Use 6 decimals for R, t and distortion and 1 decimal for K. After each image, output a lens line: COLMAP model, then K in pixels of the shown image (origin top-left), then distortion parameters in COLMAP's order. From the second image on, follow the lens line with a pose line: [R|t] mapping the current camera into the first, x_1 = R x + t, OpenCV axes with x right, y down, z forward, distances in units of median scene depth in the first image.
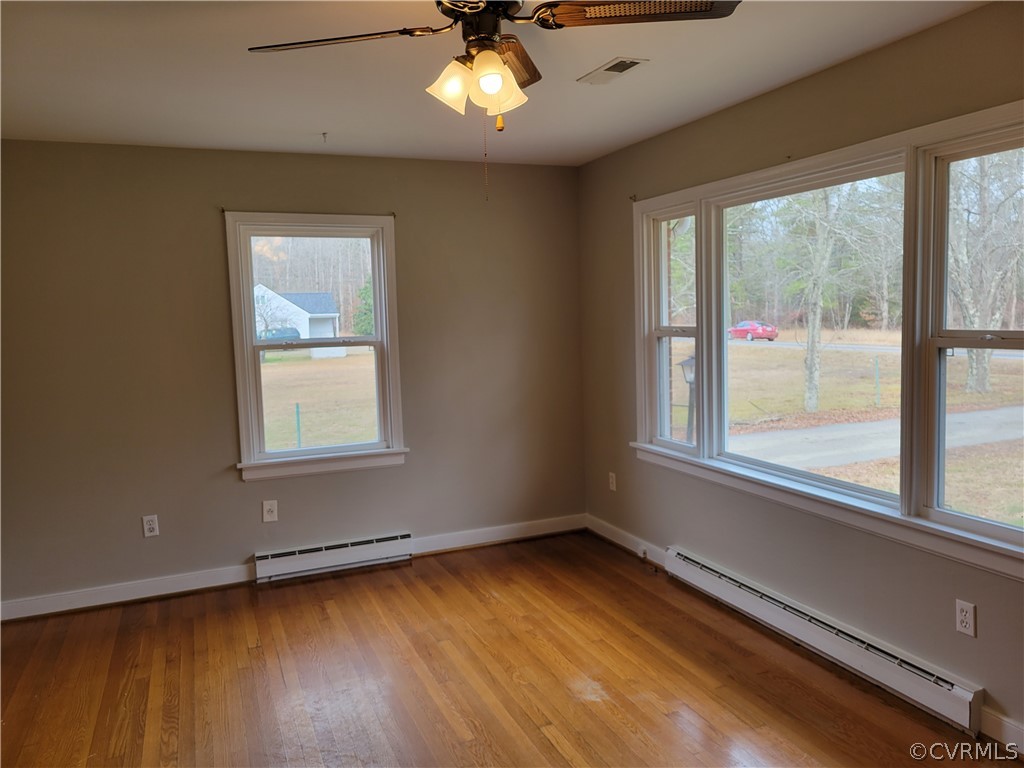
lens RADIAL K [[770.0, 0, 511.8], [0, 770.0, 379.1], [0, 0, 1]] dist [0.034949, -0.009299]
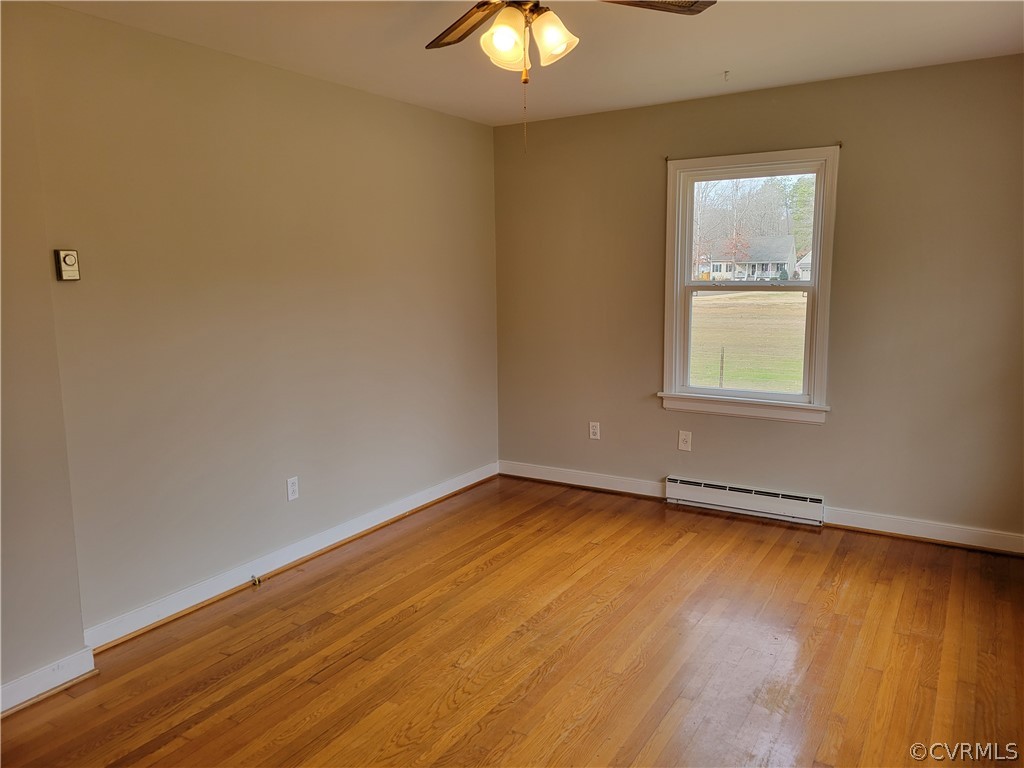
lens RADIAL K [[770.0, 0, 507.5], [0, 770.0, 378.5], [0, 0, 1]] dist [0.034949, -0.009299]
pose [[0.579246, 0.140485, -0.802956, 0.414375], [-0.076708, 0.990060, 0.117884, -0.024060], [0.811535, -0.006691, 0.584265, 0.179561]]
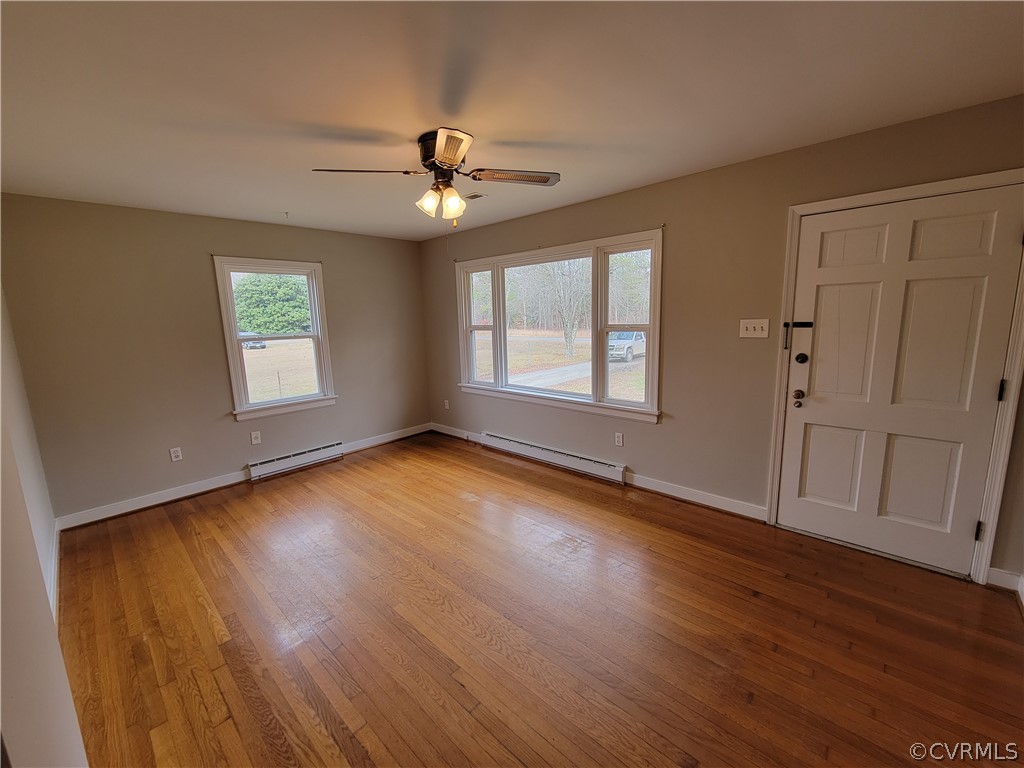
lens RADIAL K [[416.1, 0, 509.1], [0, 416.1, 381.9], [0, 0, 1]] dist [0.004221, -0.001016]
pose [[0.914404, -0.062947, 0.399878, -0.171854], [0.039716, 0.997020, 0.066129, 0.012048], [-0.402849, -0.044587, 0.914180, -0.048582]]
